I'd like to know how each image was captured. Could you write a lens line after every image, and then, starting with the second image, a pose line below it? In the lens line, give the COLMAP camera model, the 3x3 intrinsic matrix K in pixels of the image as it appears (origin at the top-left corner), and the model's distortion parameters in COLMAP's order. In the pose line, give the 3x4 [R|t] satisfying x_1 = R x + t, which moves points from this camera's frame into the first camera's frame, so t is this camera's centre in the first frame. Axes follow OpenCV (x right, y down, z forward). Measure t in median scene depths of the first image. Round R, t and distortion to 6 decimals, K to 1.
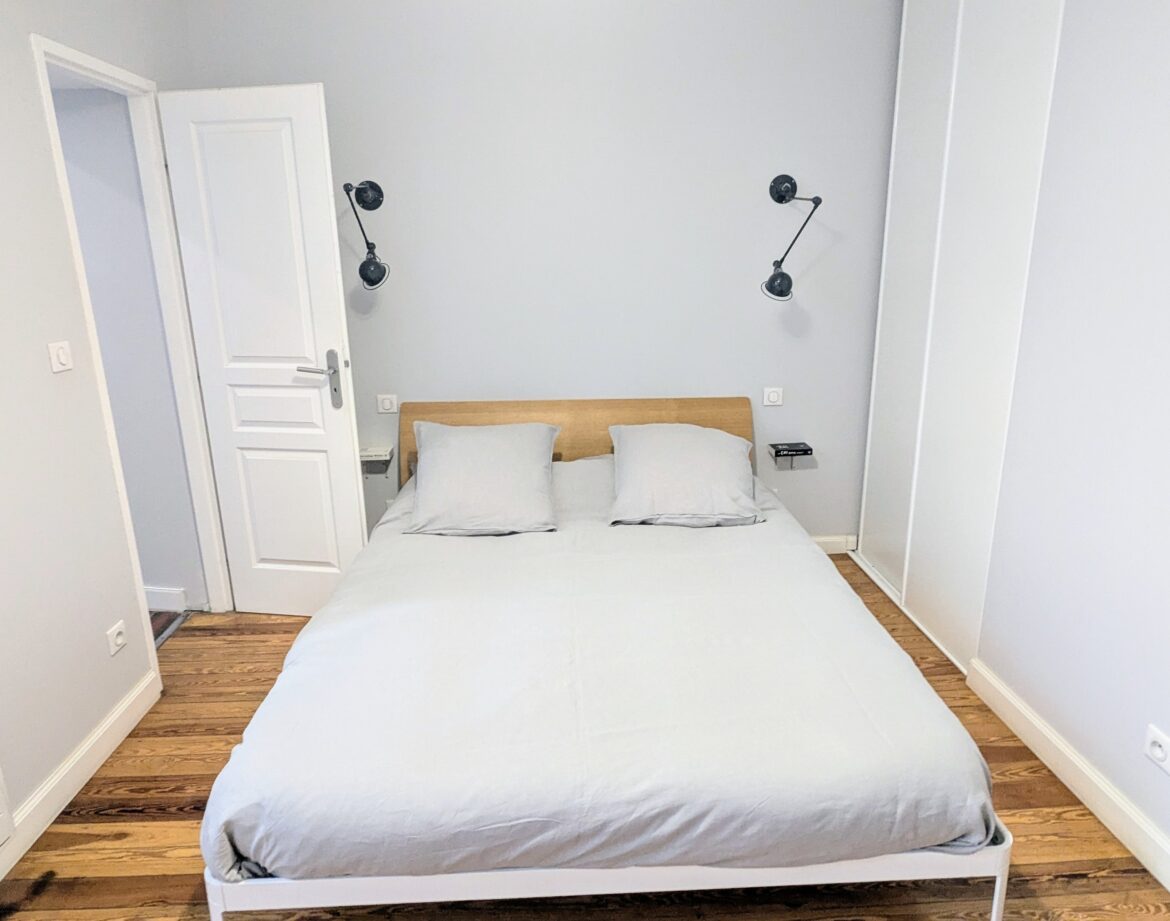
lens RADIAL K [[773.2, 0, 585.4], [0, 773.2, 457.5], [0, 0, 1]] dist [-0.003822, -0.002540]
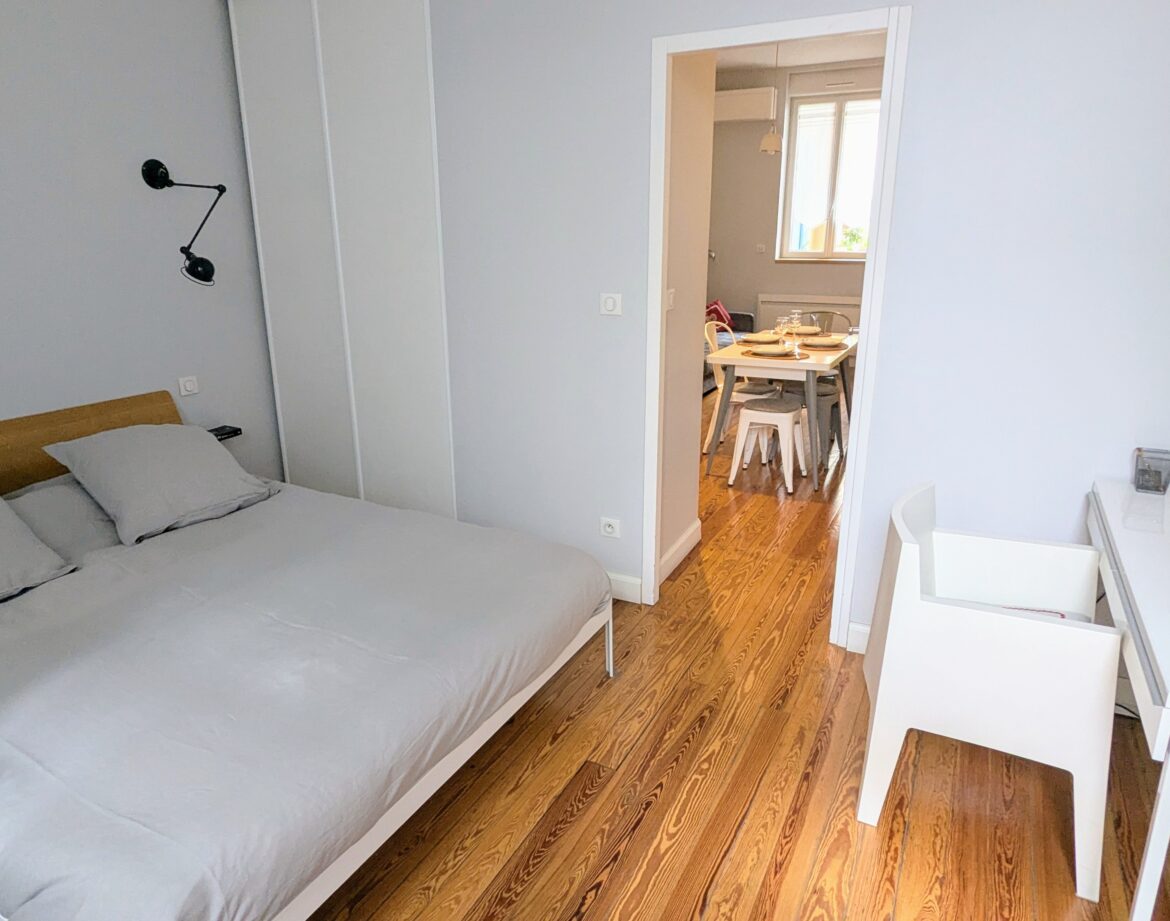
lens RADIAL K [[773.2, 0, 585.4], [0, 773.2, 457.5], [0, 0, 1]] dist [-0.003822, -0.002540]
pose [[0.516357, -0.239291, 0.822262, -0.407055], [0.230069, 0.963631, 0.135955, -0.010059], [-0.824890, 0.118976, 0.552631, 0.060672]]
